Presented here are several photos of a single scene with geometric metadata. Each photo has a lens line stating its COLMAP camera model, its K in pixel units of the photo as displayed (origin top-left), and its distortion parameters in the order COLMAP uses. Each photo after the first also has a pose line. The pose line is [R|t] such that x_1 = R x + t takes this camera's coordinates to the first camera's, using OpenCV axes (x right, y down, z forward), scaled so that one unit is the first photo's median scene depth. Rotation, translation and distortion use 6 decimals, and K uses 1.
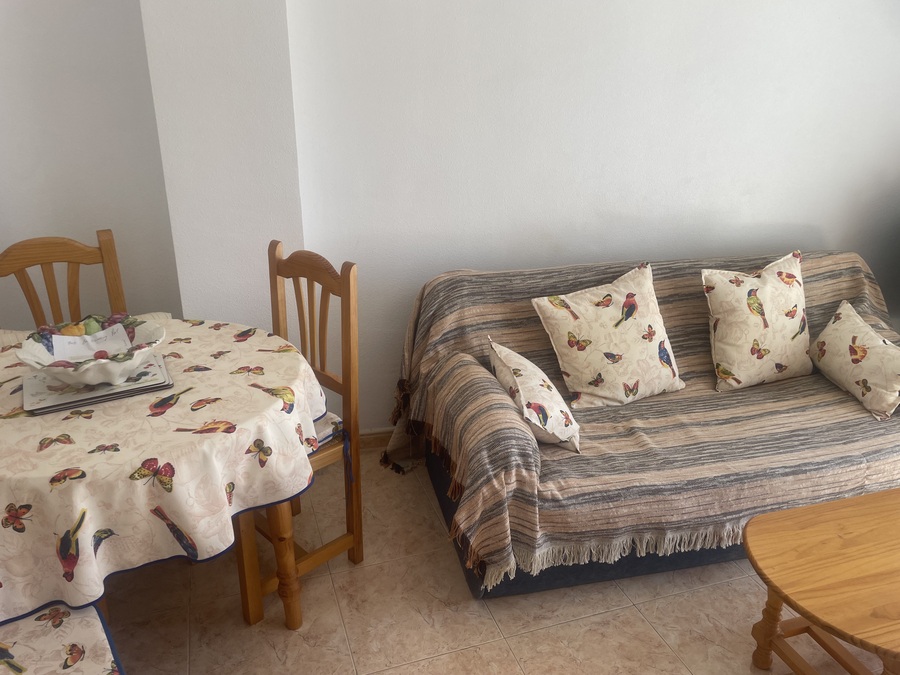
lens RADIAL K [[681.9, 0, 446.4], [0, 681.9, 341.4], [0, 0, 1]] dist [0.080856, -0.105266]
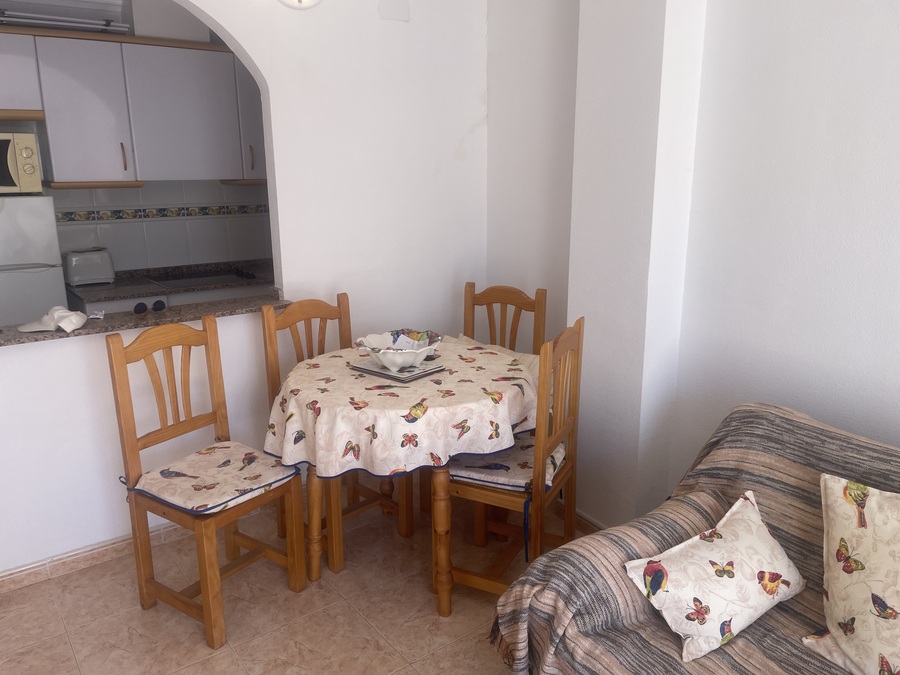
lens RADIAL K [[681.9, 0, 441.6], [0, 681.9, 333.4], [0, 0, 1]] dist [0.080856, -0.105266]
pose [[0.307438, 0.213094, -0.927401, 0.644074], [-0.331584, 0.937509, 0.105494, -0.143063], [0.891927, 0.275078, 0.358884, 0.342255]]
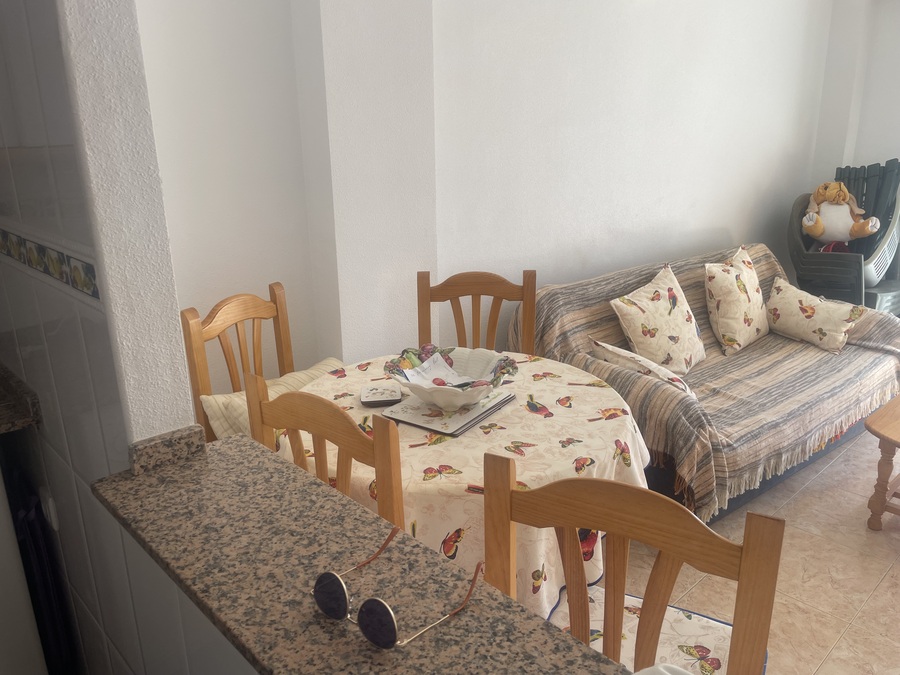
lens RADIAL K [[681.9, 0, 448.5], [0, 681.9, 336.1], [0, 0, 1]] dist [0.080856, -0.105266]
pose [[0.908618, -0.143556, 0.392180, -0.612497], [0.171497, 0.984491, -0.036962, -0.005890], [-0.380792, 0.100842, 0.919146, 0.008296]]
